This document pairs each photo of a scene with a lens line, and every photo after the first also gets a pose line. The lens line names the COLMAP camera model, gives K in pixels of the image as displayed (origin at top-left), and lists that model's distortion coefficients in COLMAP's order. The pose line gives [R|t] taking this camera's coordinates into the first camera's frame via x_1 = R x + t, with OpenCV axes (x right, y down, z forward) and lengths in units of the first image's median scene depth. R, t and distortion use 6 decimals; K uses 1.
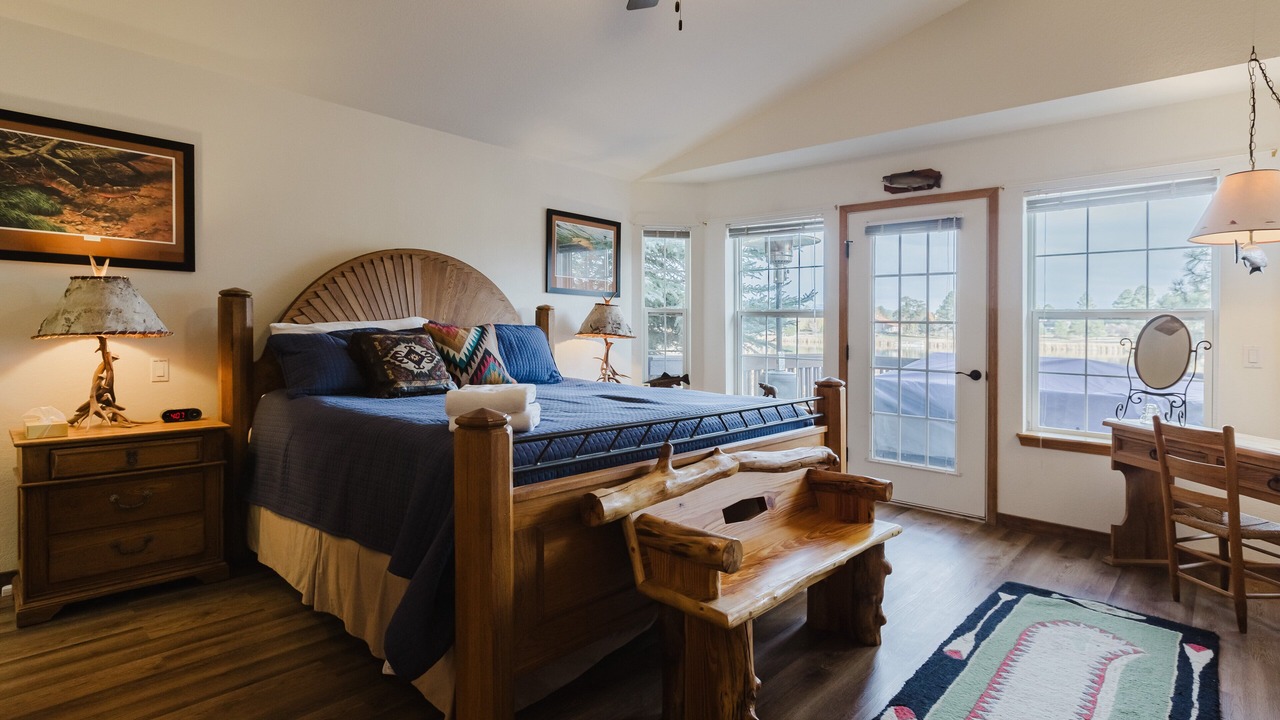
lens RADIAL K [[589.1, 0, 624.6], [0, 589.1, 339.9], [0, 0, 1]] dist [-0.001462, -0.000067]
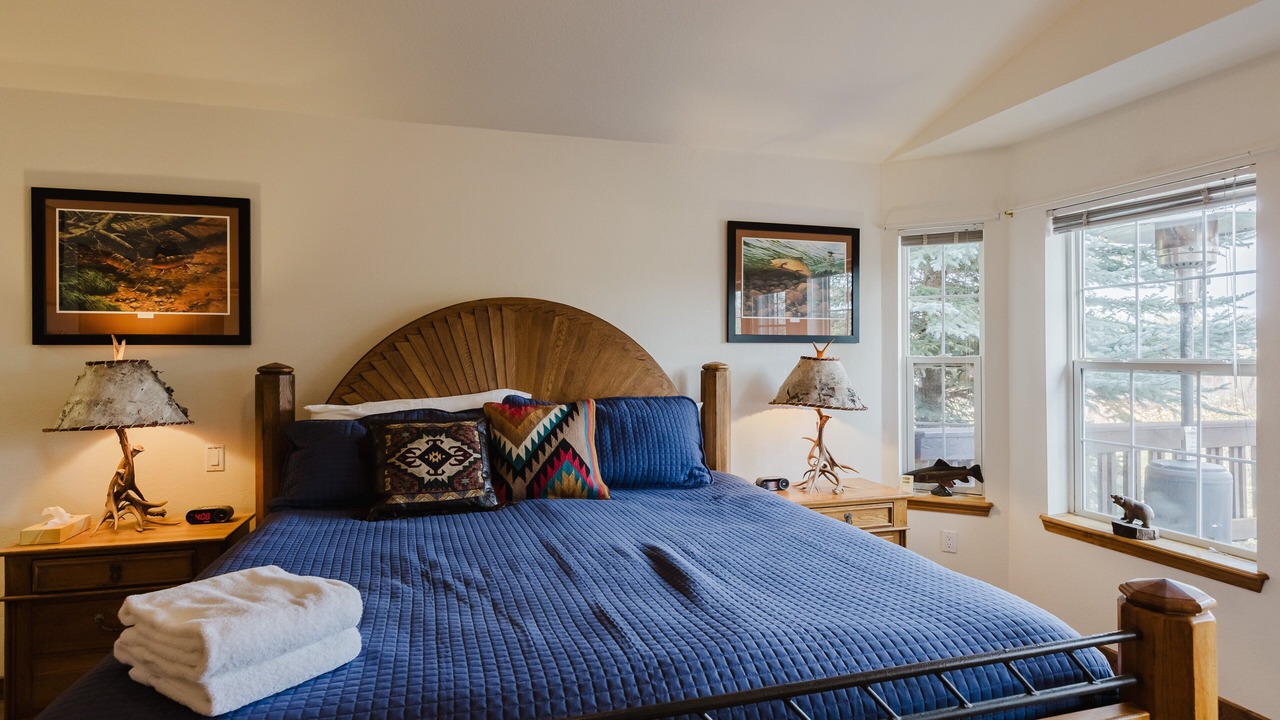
lens RADIAL K [[667.1, 0, 626.0], [0, 667.1, 375.3], [0, 0, 1]] dist [0.000345, -0.000114]
pose [[0.873371, -0.007983, -0.486991, 0.215121], [0.006721, 0.999968, -0.004339, -0.058584], [0.487010, 0.000516, 0.873396, 0.383699]]
